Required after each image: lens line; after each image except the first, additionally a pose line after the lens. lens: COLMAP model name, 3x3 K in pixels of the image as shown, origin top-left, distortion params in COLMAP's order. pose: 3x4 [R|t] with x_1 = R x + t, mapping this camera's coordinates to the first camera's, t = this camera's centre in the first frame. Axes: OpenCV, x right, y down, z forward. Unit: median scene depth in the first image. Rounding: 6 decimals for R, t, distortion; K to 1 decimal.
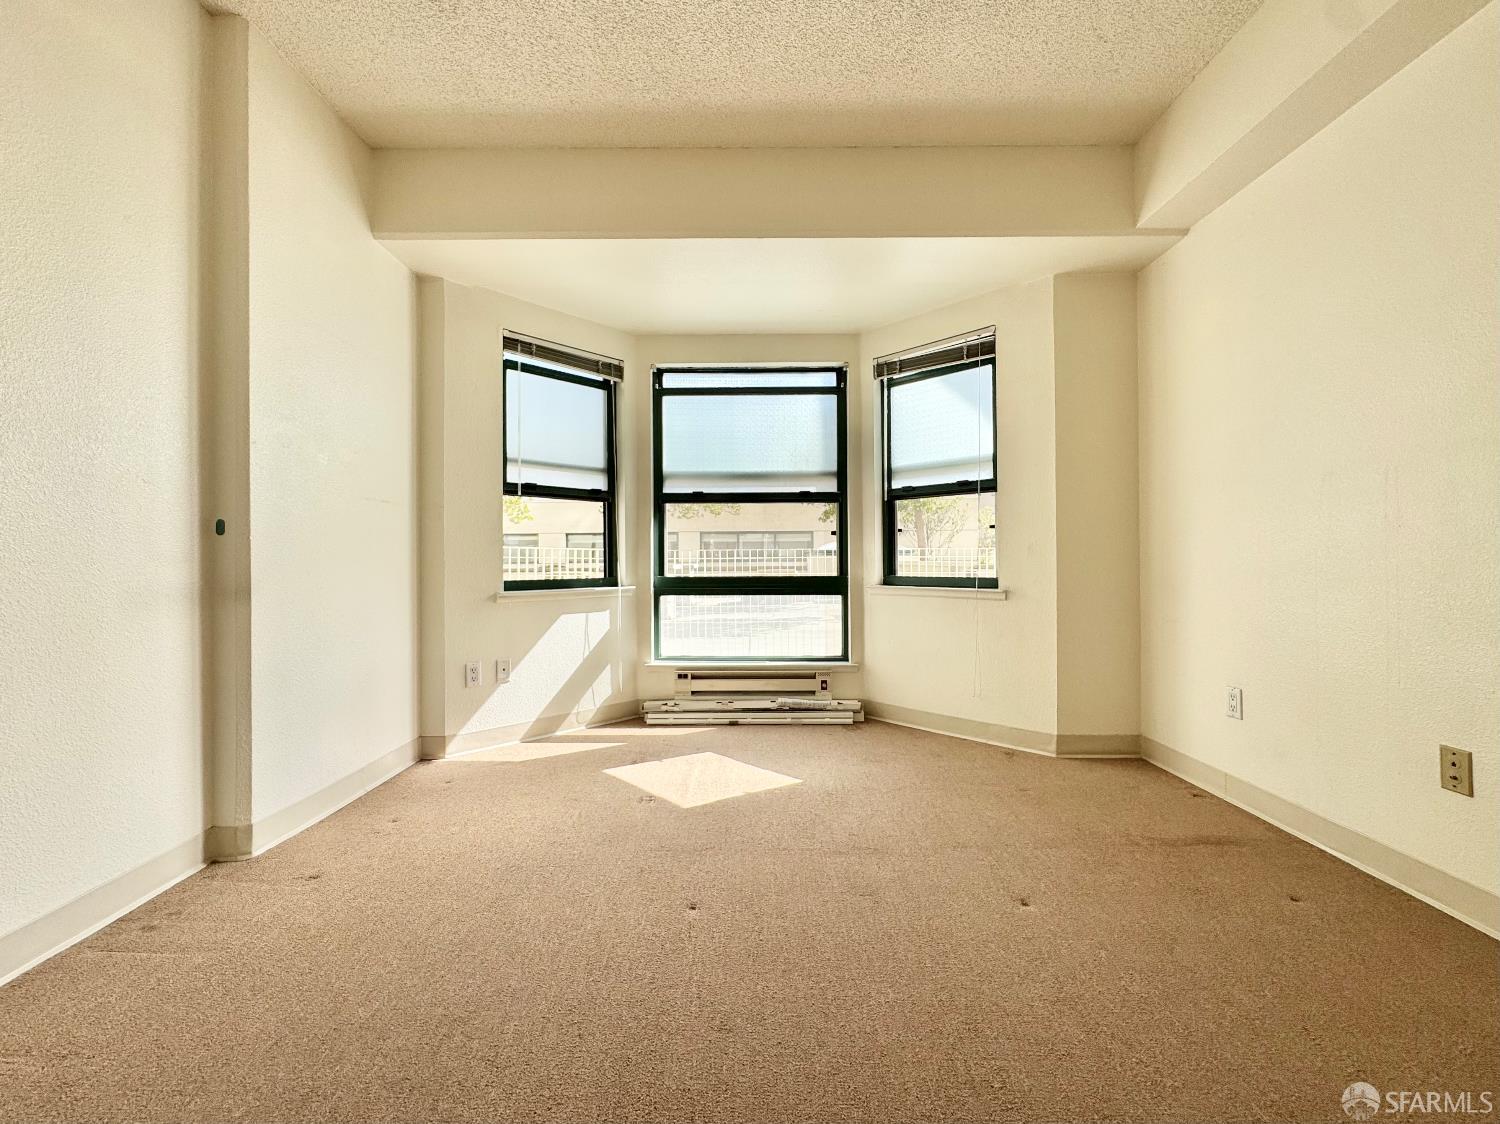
lens RADIAL K [[614.3, 0, 748.6], [0, 614.3, 559.3], [0, 0, 1]] dist [-0.001369, -0.000274]
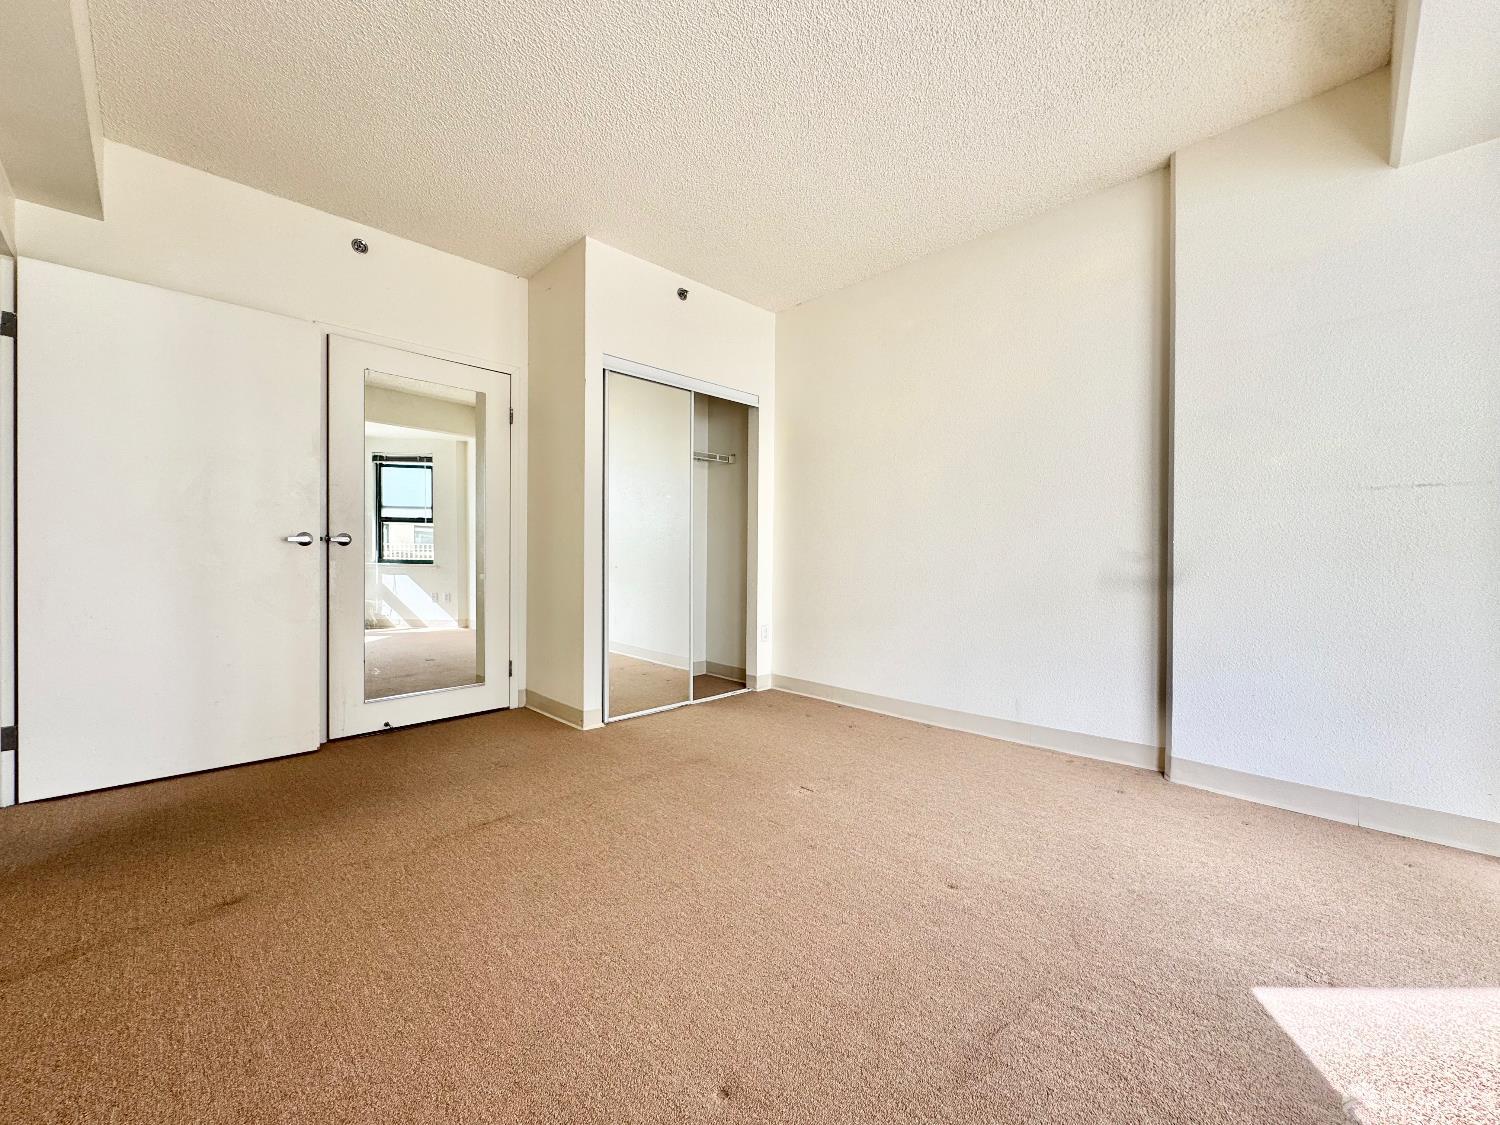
lens RADIAL K [[597.7, 0, 747.9], [0, 597.7, 562.3], [0, 0, 1]] dist [-0.001606, -0.000246]
pose [[-0.707610, 0.012429, -0.706494, 0.412764], [0.003008, 0.999889, 0.014578, -0.006712], [0.706597, 0.008191, -0.707569, 0.693095]]
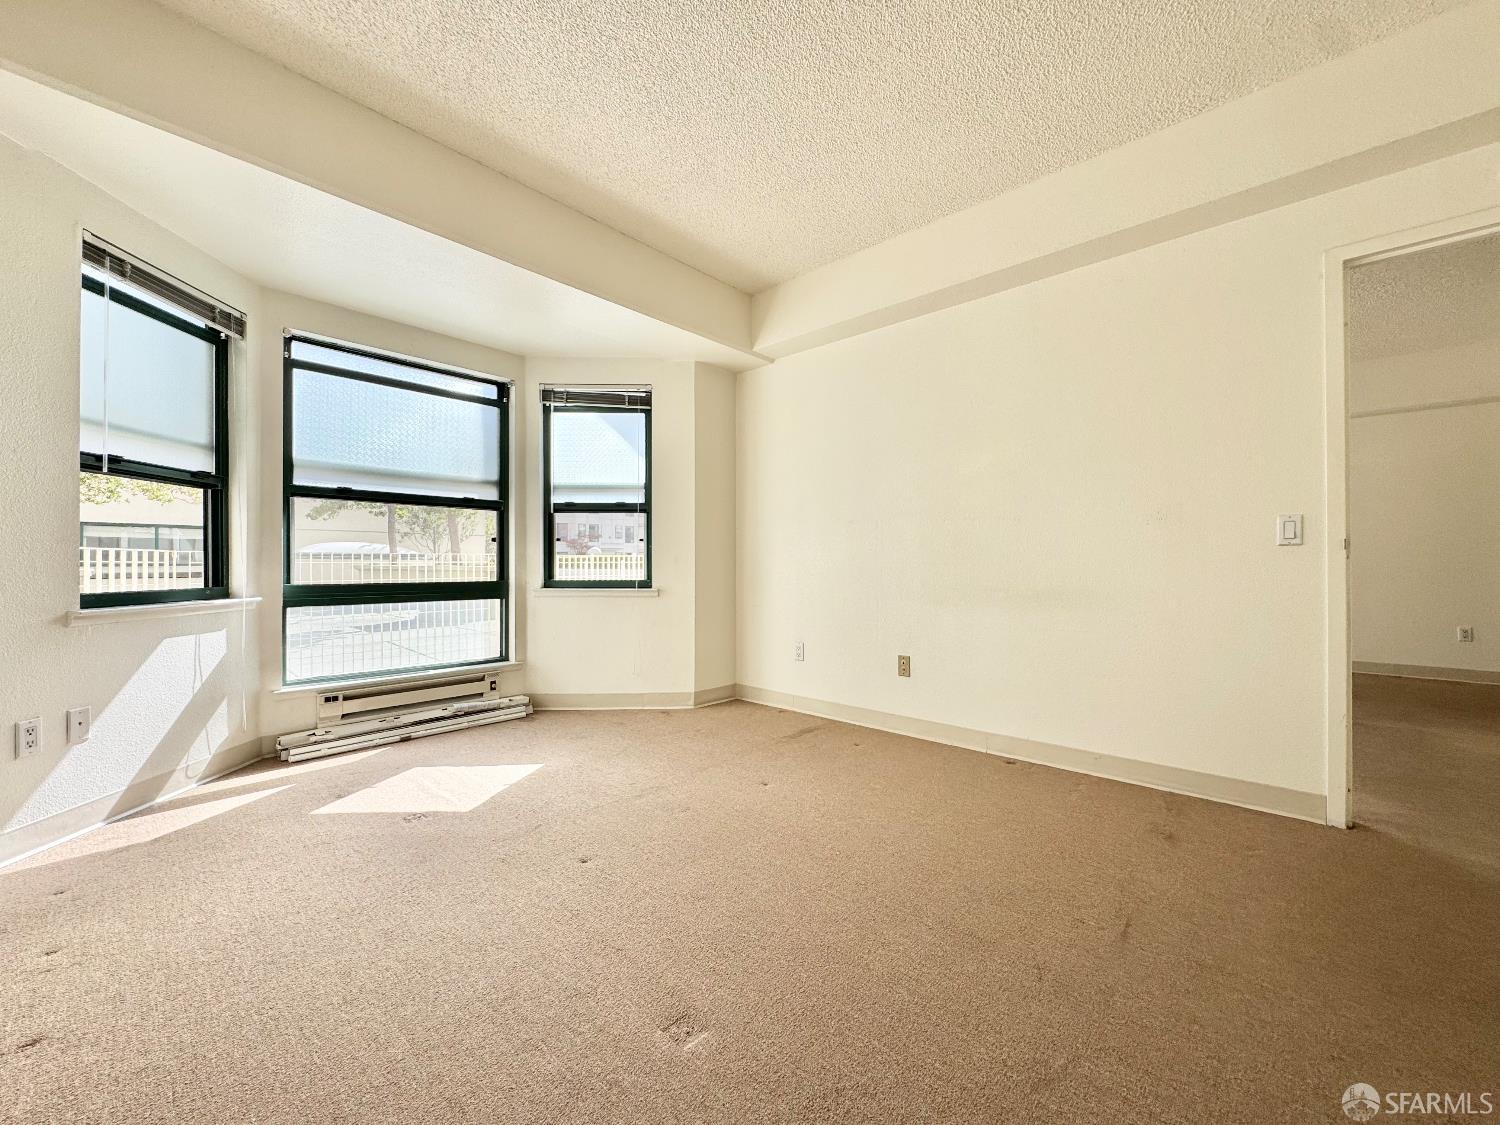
lens RADIAL K [[597.7, 0, 747.9], [0, 597.7, 562.3], [0, 0, 1]] dist [-0.001606, -0.000246]
pose [[0.675205, 0.007561, 0.737592, -0.338877], [-0.005376, 0.999971, -0.005329, -0.001086], [-0.737611, -0.000367, 0.675226, -0.002472]]
